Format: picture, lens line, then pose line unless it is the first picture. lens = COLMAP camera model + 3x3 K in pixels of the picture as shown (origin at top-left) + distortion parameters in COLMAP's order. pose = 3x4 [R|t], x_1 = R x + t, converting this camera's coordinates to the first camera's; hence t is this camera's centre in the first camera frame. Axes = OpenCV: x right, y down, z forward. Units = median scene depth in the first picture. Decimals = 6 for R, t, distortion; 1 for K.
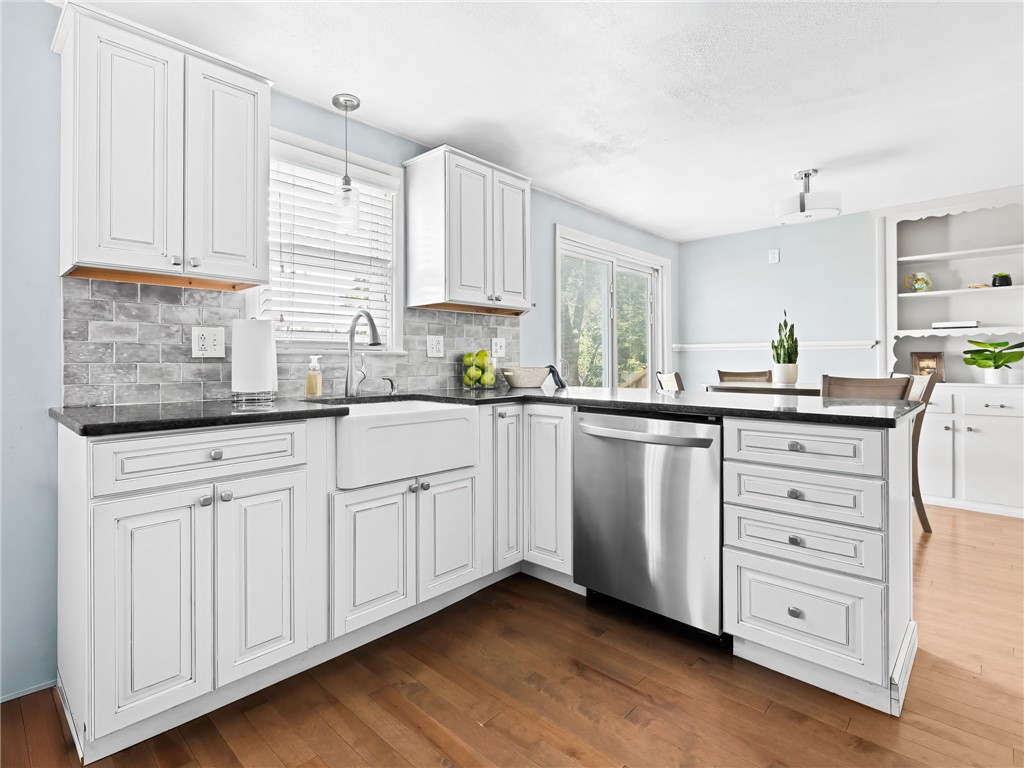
lens RADIAL K [[513.9, 0, 449.2], [0, 513.9, 356.3], [0, 0, 1]] dist [-0.000537, -0.001174]
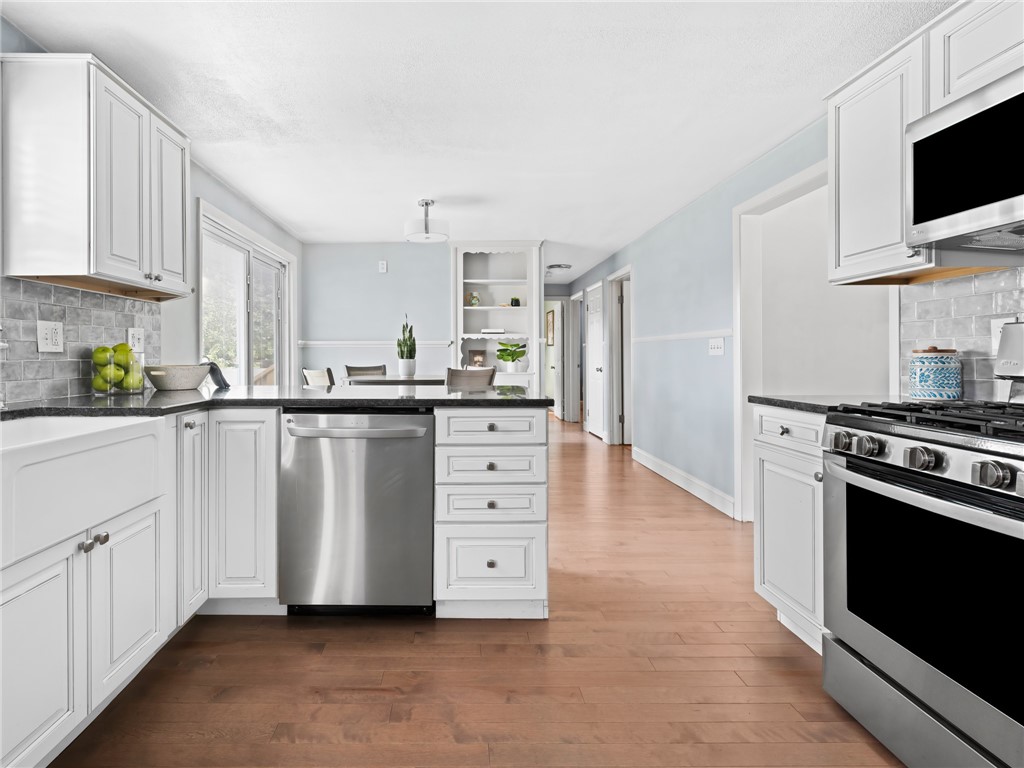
lens RADIAL K [[513.9, 0, 453.2], [0, 513.9, 353.9], [0, 0, 1]] dist [-0.000537, -0.001174]
pose [[0.695240, 0.002660, 0.718773, -0.153226], [-0.005068, 0.999986, 0.001201, 0.000573], [-0.718760, -0.004478, 0.695244, 0.127898]]
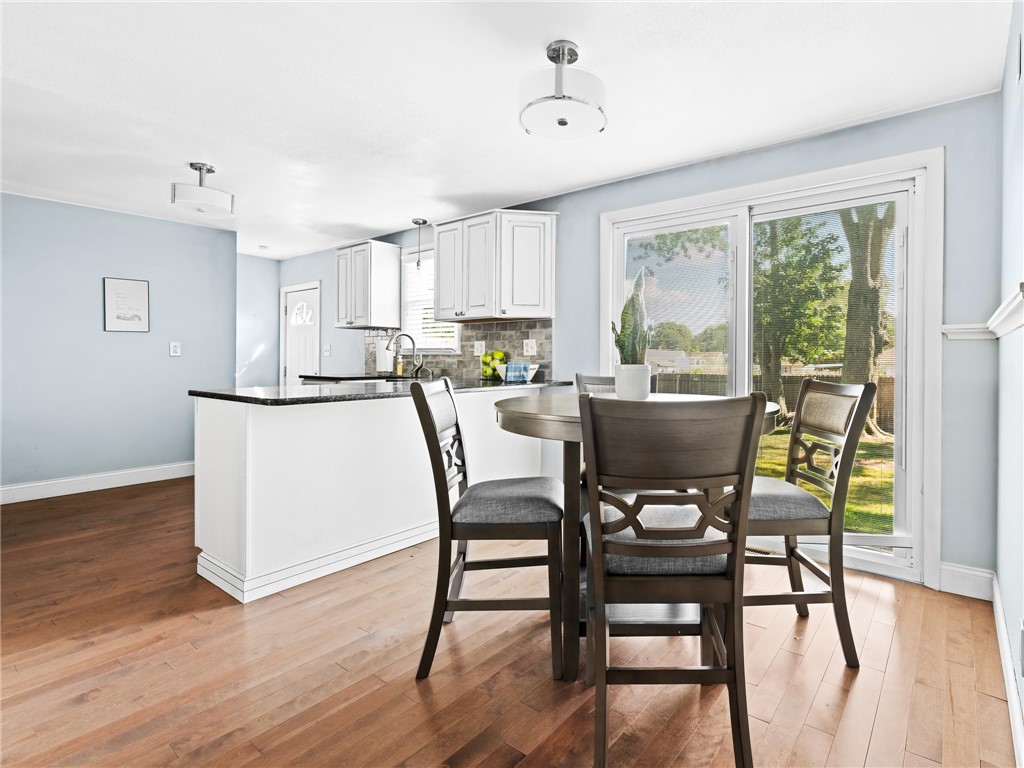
lens RADIAL K [[513.9, 0, 582.9], [0, 513.9, 359.3], [0, 0, 1]] dist [-0.000537, -0.001174]
pose [[0.181728, 0.003771, -0.983342, 1.507370], [0.006798, 0.999964, 0.005091, 0.006150], [0.983325, -0.007610, 0.181695, 1.061941]]
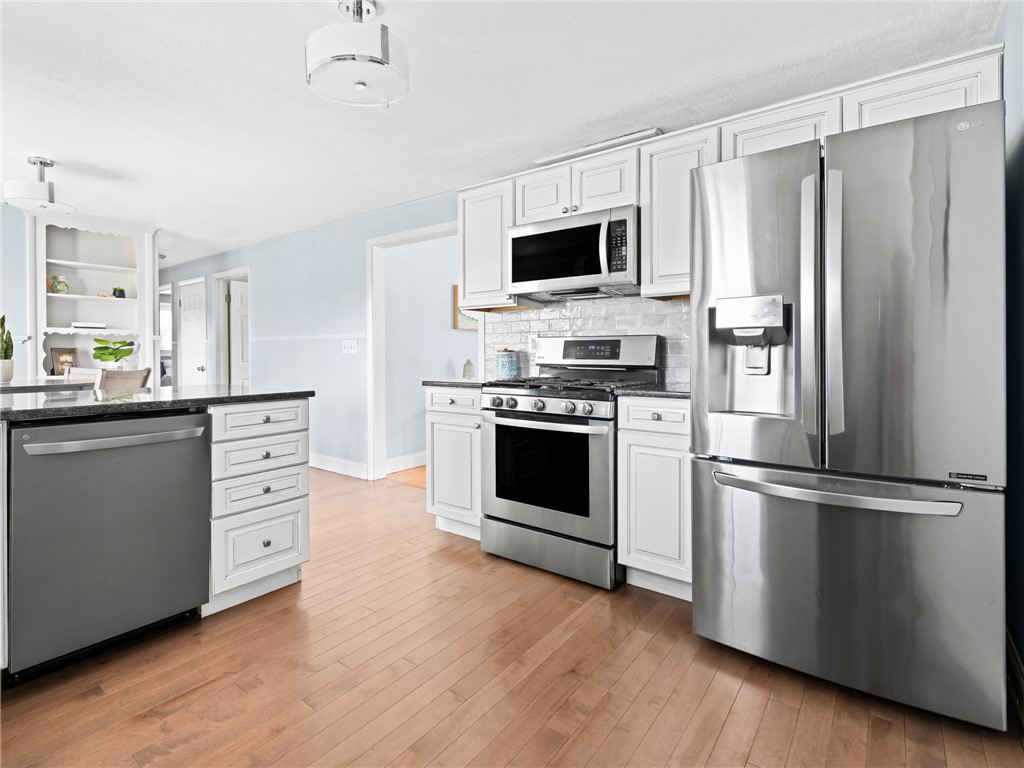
lens RADIAL K [[513.9, 0, 480.3], [0, 513.9, 352.6], [0, 0, 1]] dist [-0.000537, -0.001174]
pose [[-0.131919, 0.001560, 0.991259, -0.424022], [-0.004414, 0.999988, -0.002161, 0.000845], [-0.991251, -0.004661, -0.131911, 0.362958]]
